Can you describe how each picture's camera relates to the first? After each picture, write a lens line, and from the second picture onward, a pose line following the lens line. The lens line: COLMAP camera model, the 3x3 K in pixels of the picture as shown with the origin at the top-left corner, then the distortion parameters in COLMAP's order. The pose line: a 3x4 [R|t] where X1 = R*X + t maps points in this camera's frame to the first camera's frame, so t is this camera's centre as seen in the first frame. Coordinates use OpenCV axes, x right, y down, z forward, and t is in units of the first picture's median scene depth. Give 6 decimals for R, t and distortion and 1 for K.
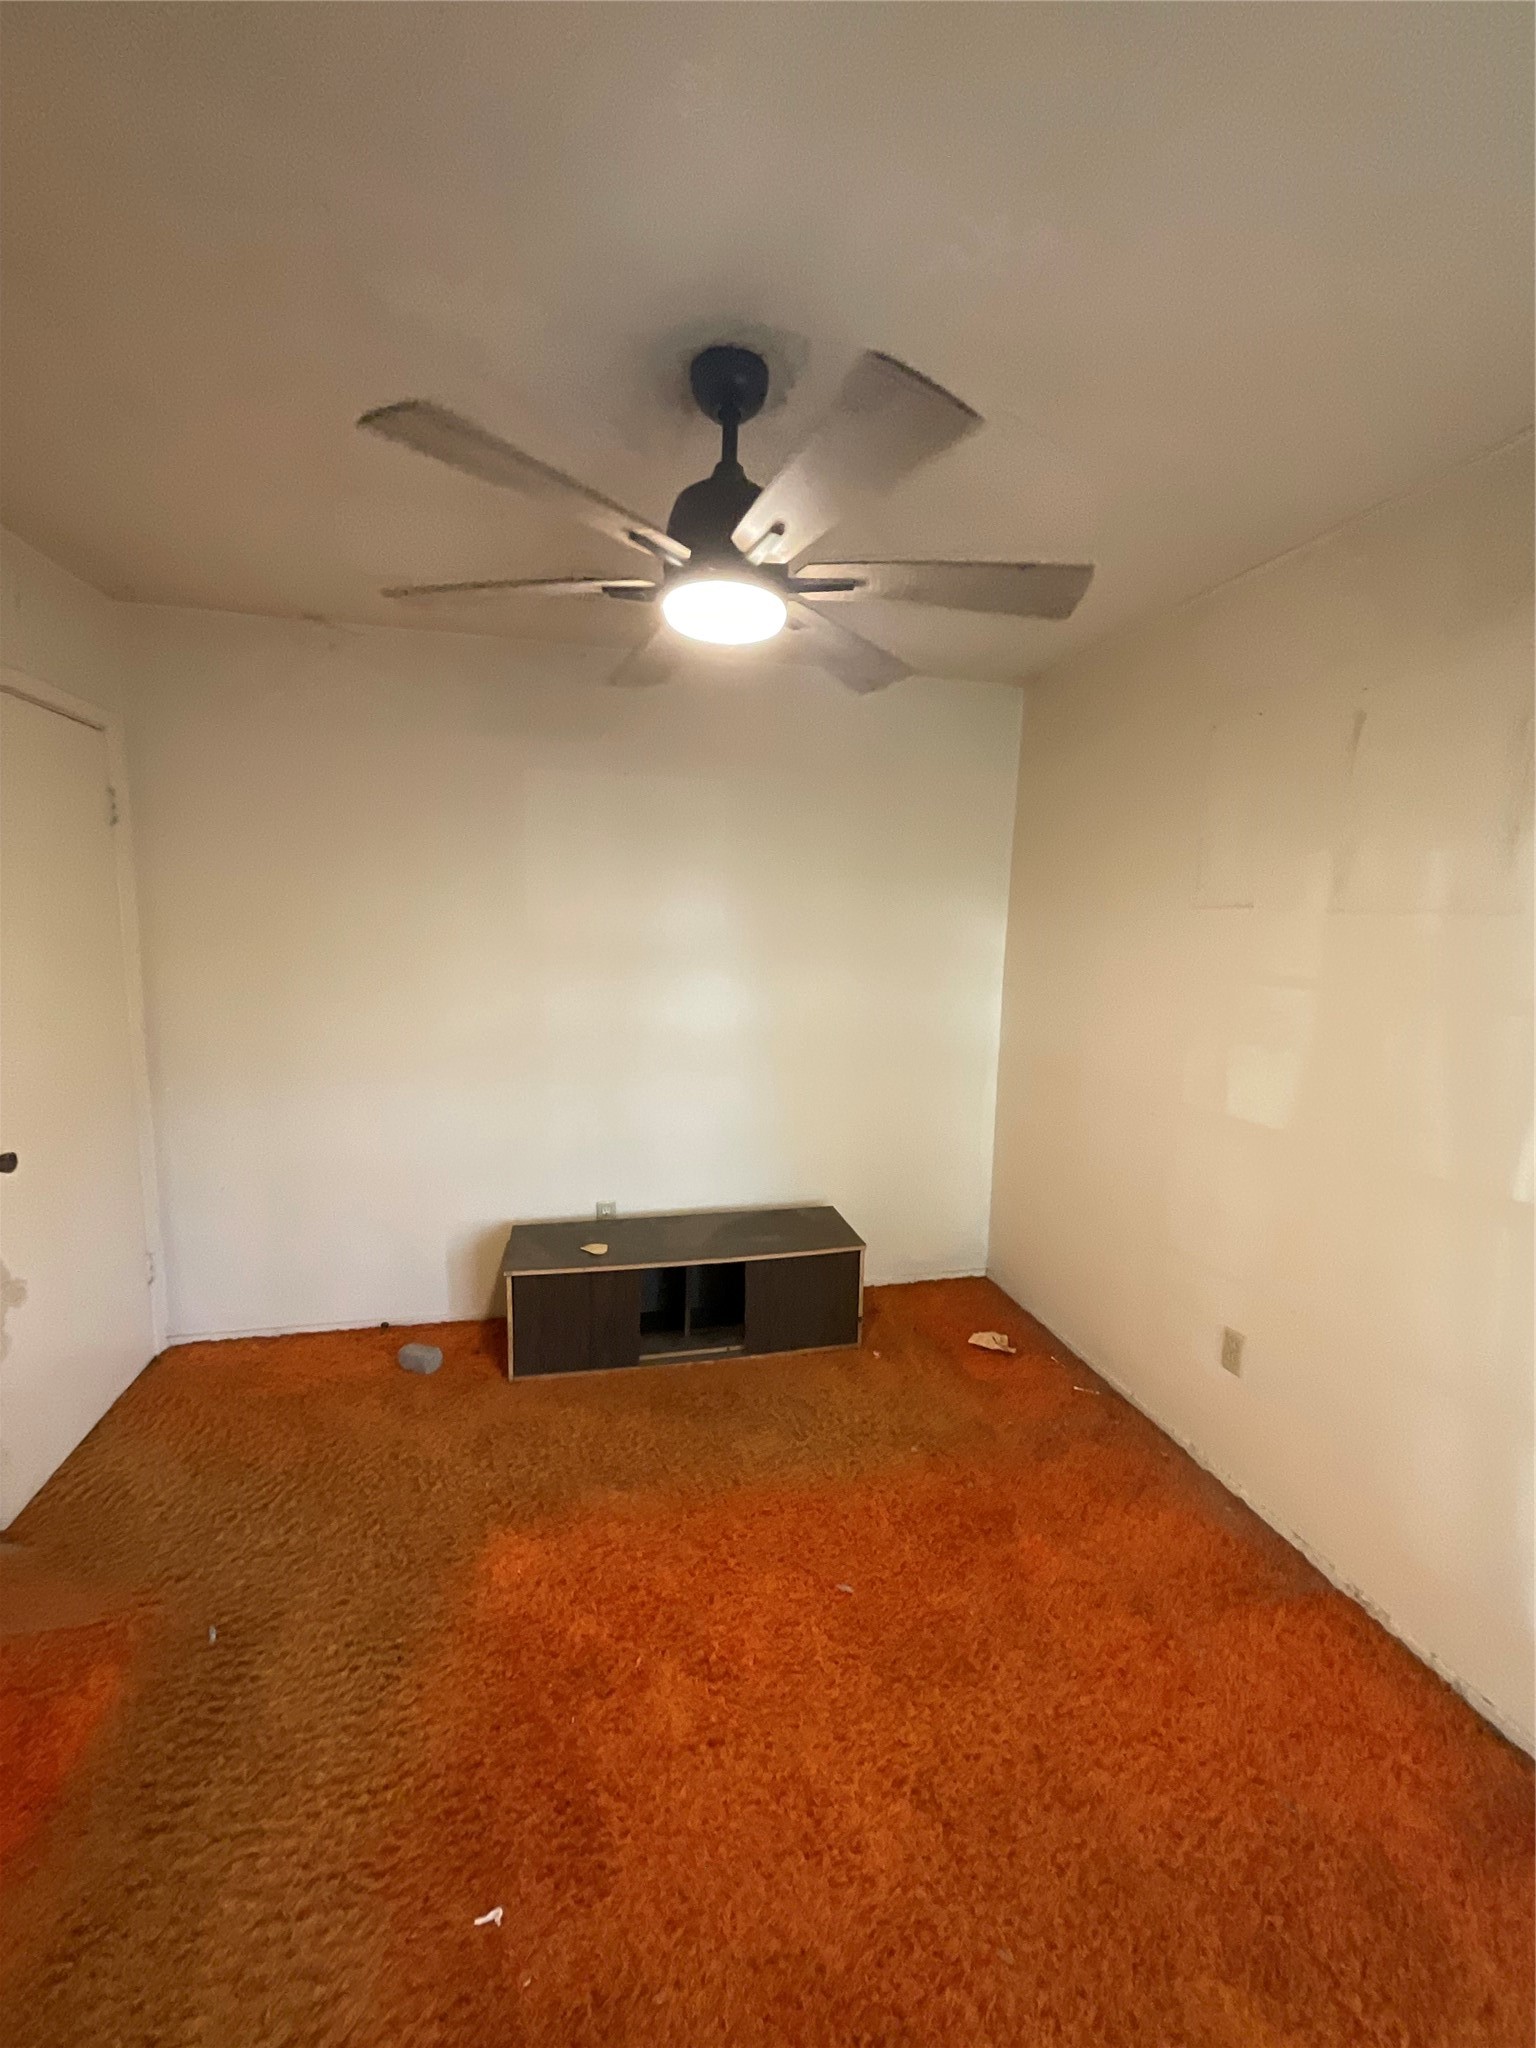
lens RADIAL K [[829.1, 0, 766.7], [0, 829.1, 1031.3], [0, 0, 1]] dist [-0.004119, -0.000787]
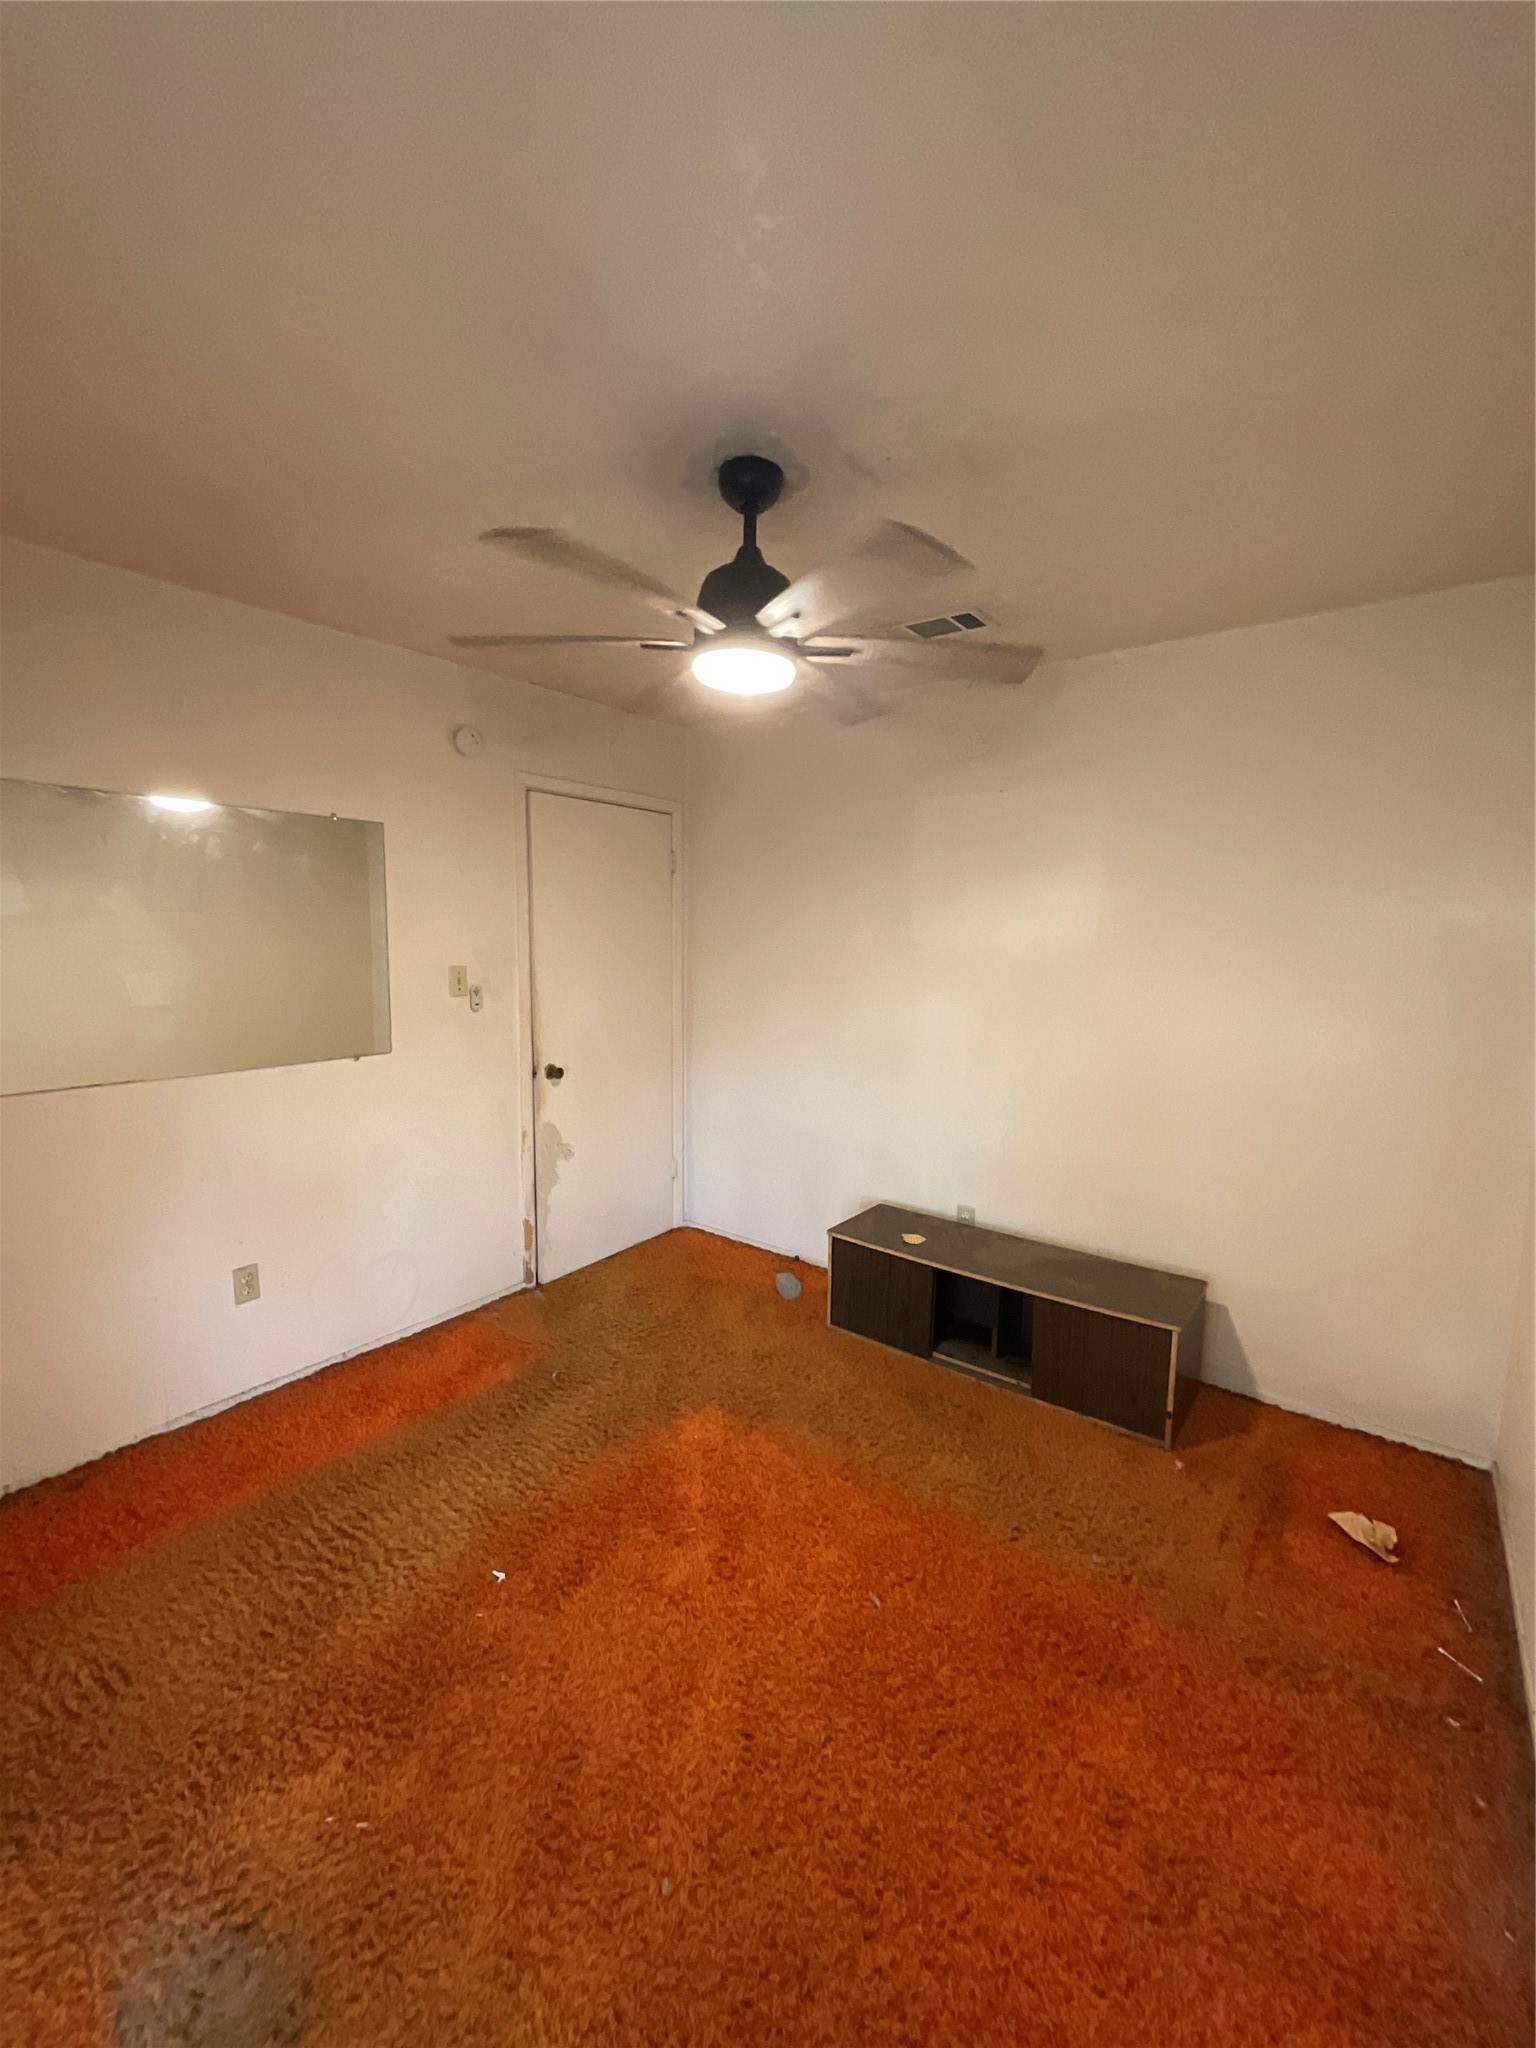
lens RADIAL K [[832.5, 0, 765.0], [0, 832.5, 1031.0], [0, 0, 1]] dist [-0.006389, 0.005636]
pose [[0.632033, 0.079440, -0.770859, 0.499203], [-0.103607, 0.994464, 0.017535, -0.005174], [0.767984, 0.068784, 0.636764, 0.149424]]
